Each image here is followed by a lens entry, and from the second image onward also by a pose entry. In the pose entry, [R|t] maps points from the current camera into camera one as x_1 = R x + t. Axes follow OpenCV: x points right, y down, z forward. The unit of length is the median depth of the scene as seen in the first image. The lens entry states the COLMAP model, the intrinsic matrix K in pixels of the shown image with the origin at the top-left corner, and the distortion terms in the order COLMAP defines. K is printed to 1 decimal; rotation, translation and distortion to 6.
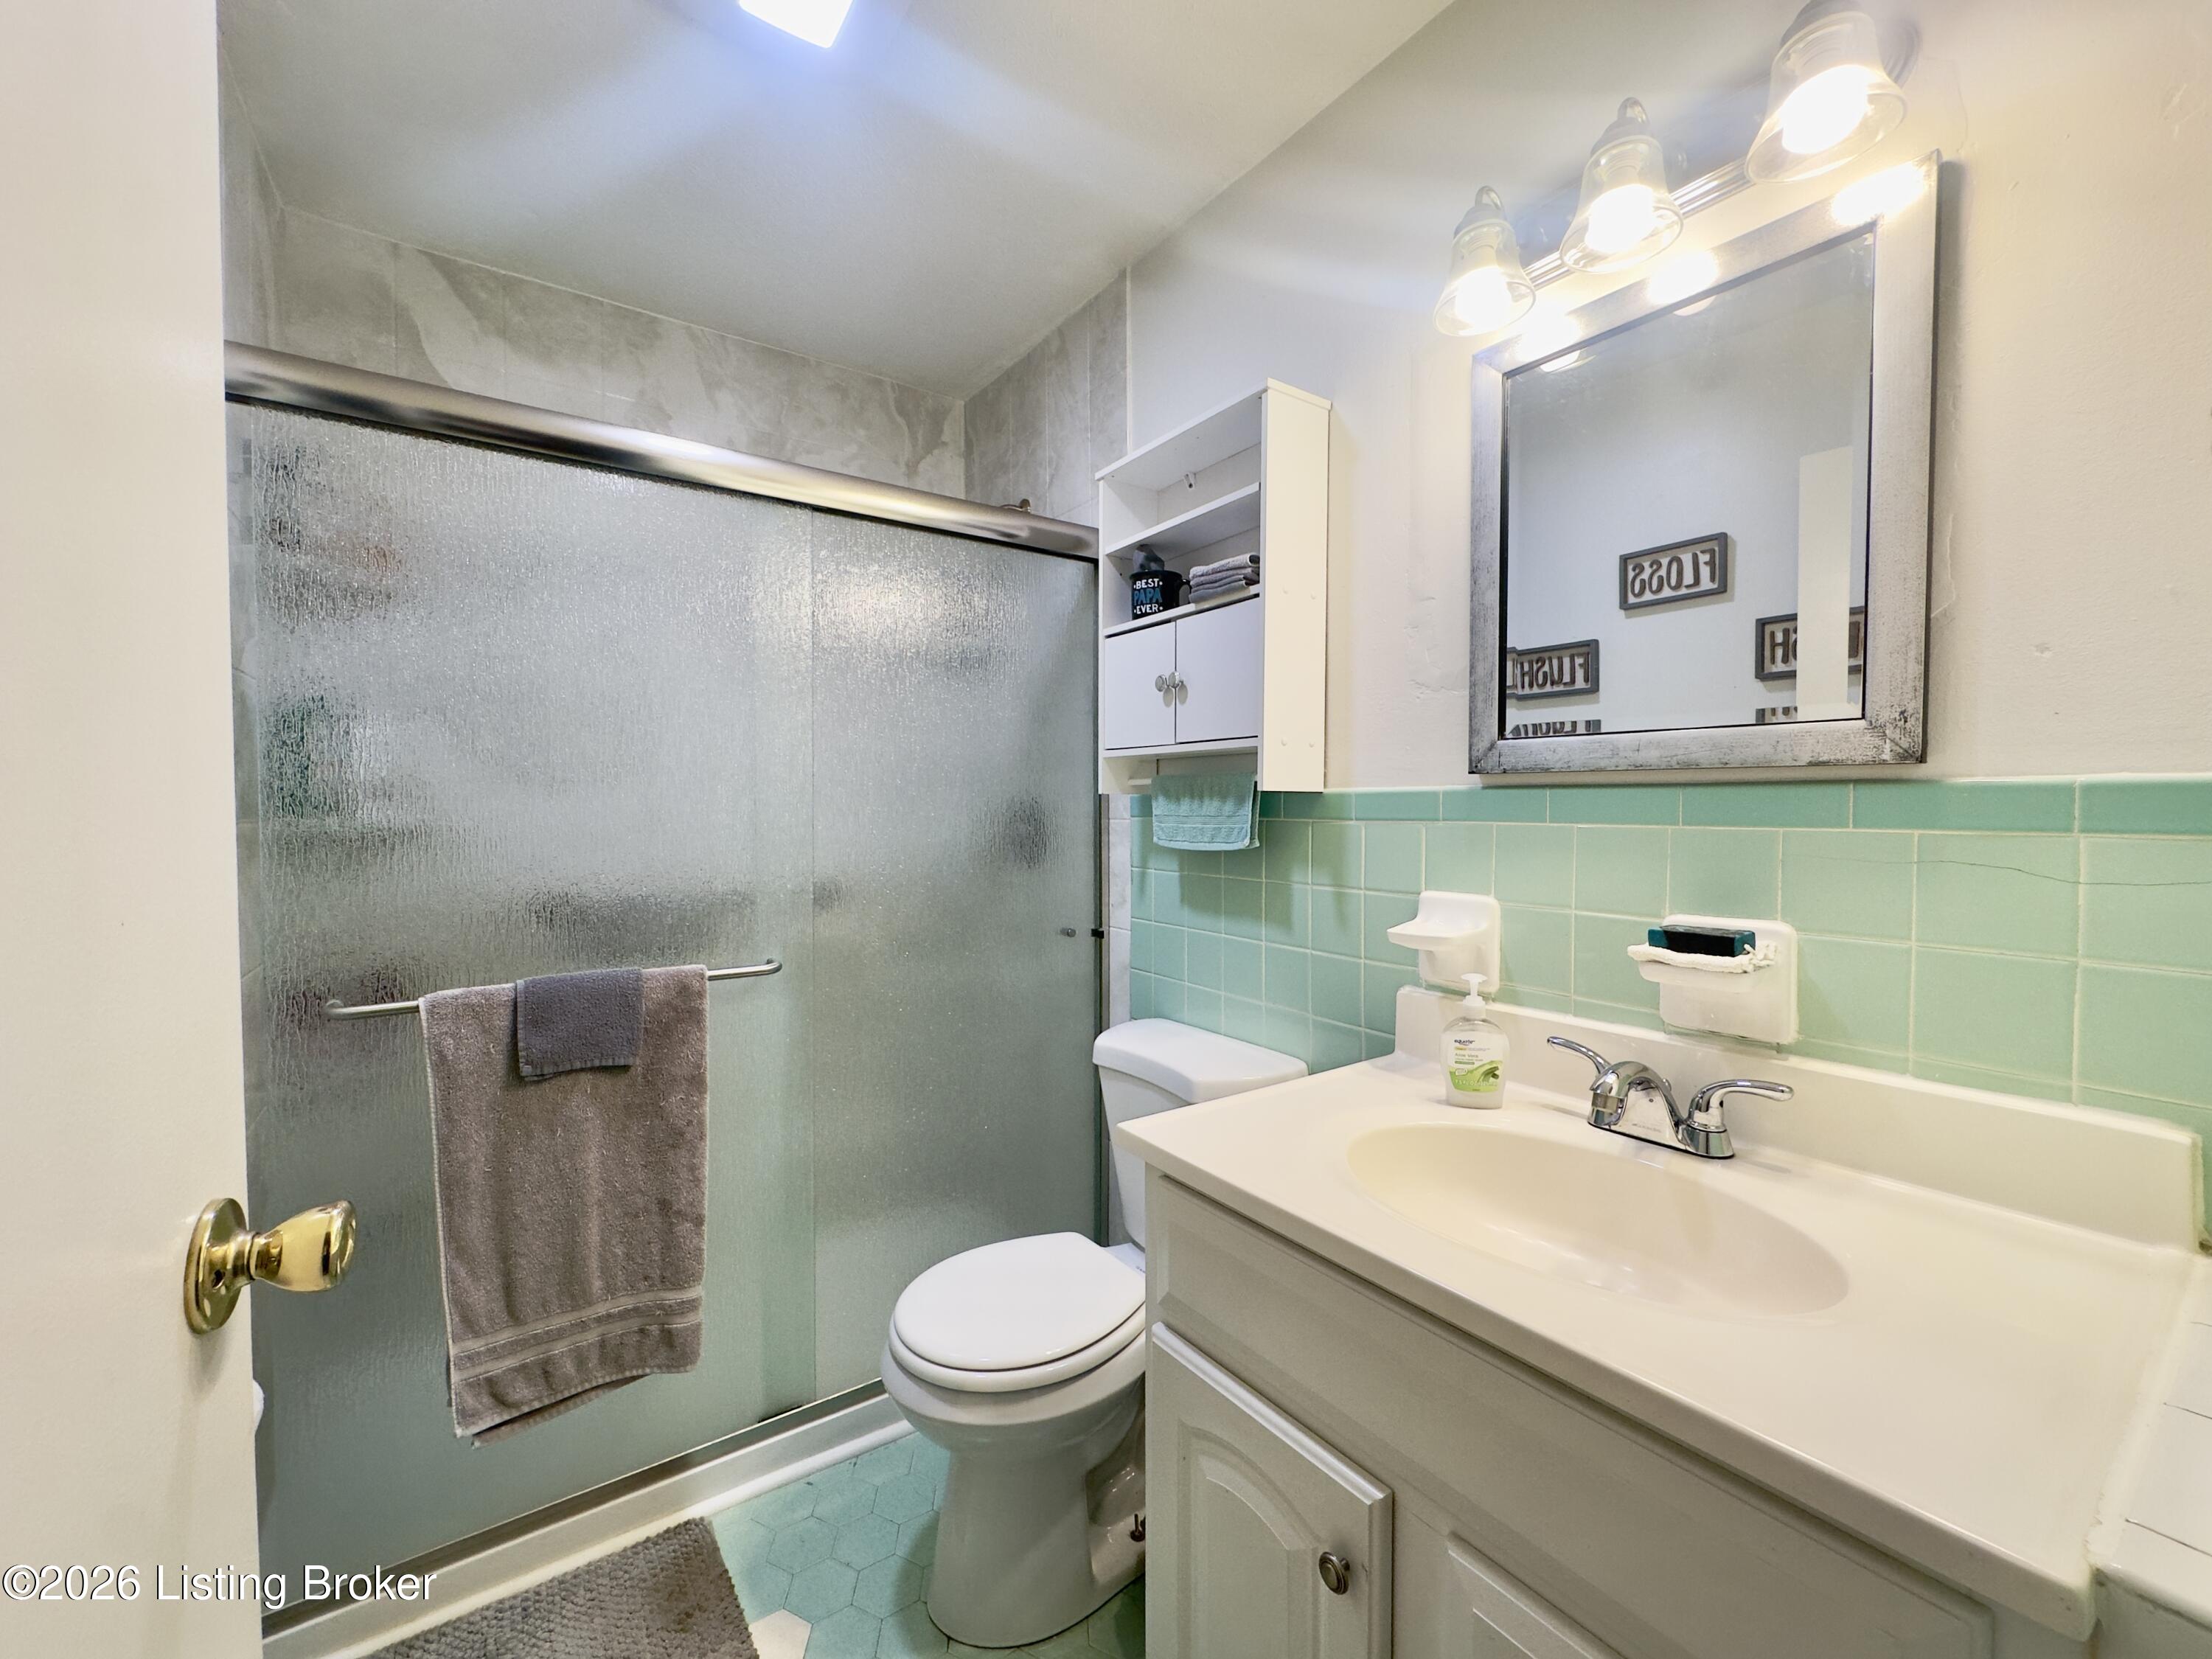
lens RADIAL K [[884.5, 0, 1108.3], [0, 884.5, 831.8], [0, 0, 1]] dist [-0.006907, 0.000921]
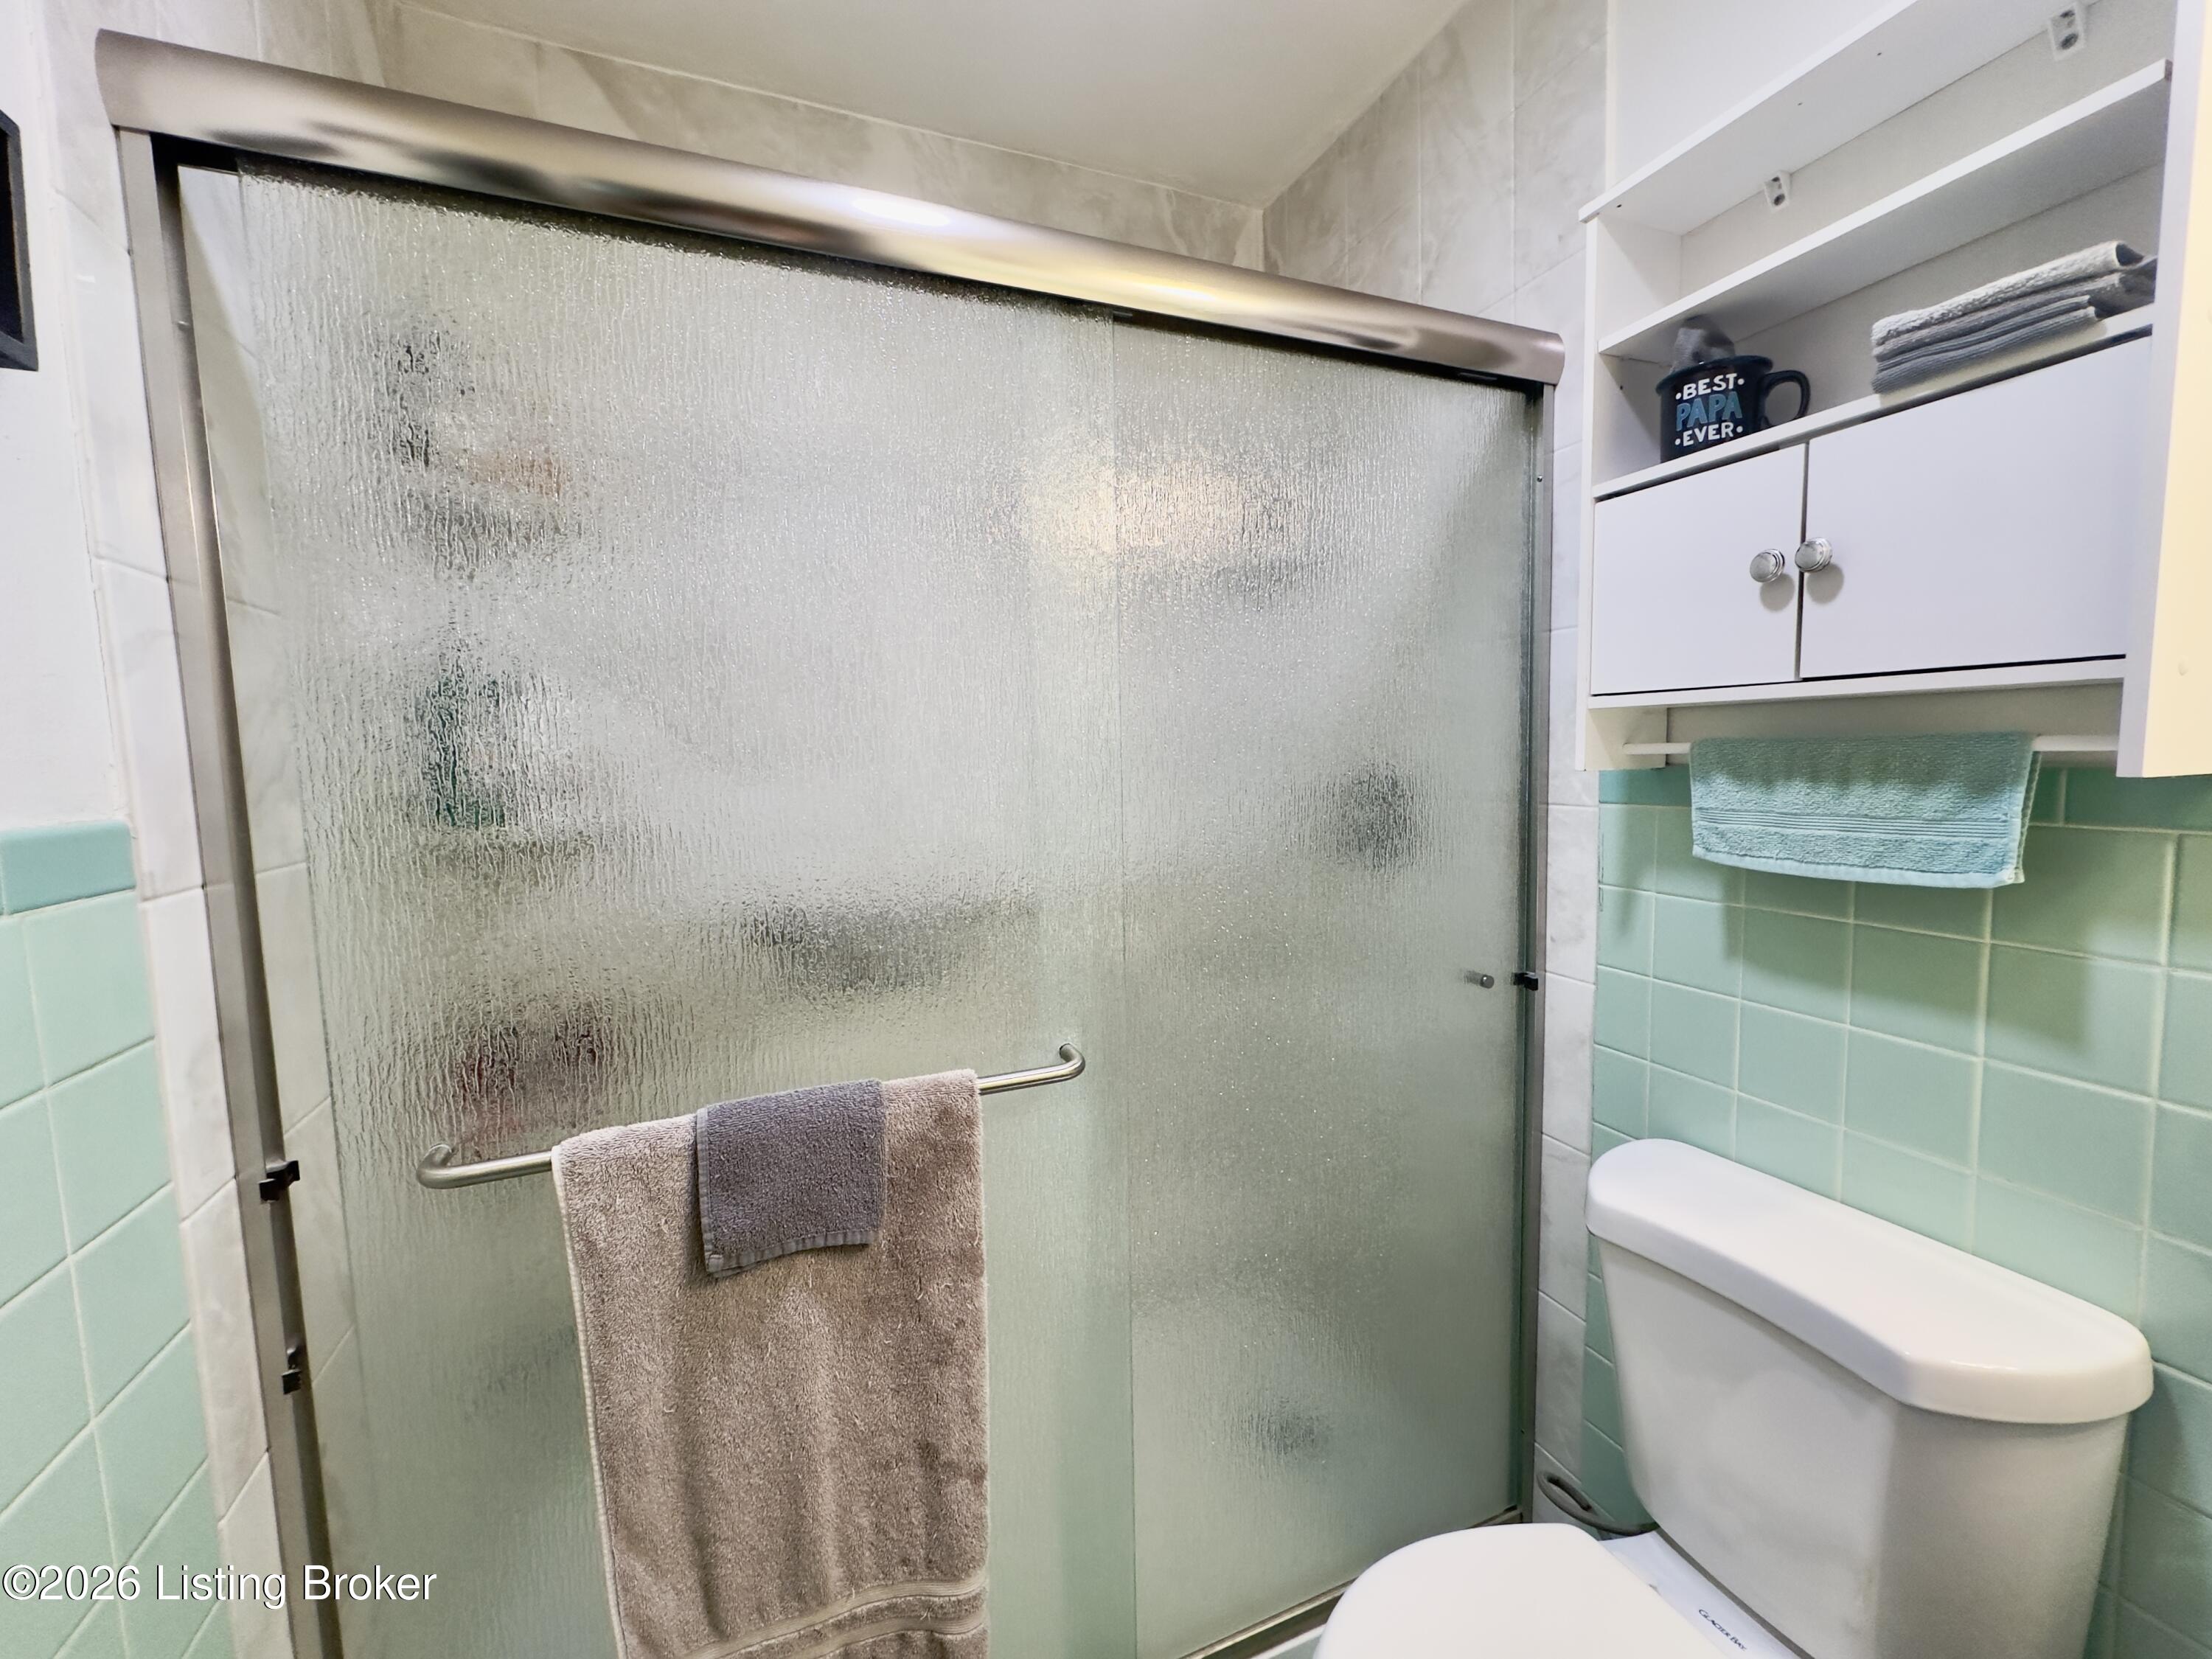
lens RADIAL K [[884.5, 0, 1108.8], [0, 884.5, 831.5], [0, 0, 1]] dist [-0.006907, 0.000921]
pose [[0.975750, -0.005417, -0.218819, -0.217033], [0.019180, 0.997964, 0.060820, -0.051016], [0.218044, -0.063542, 0.973868, 0.405976]]
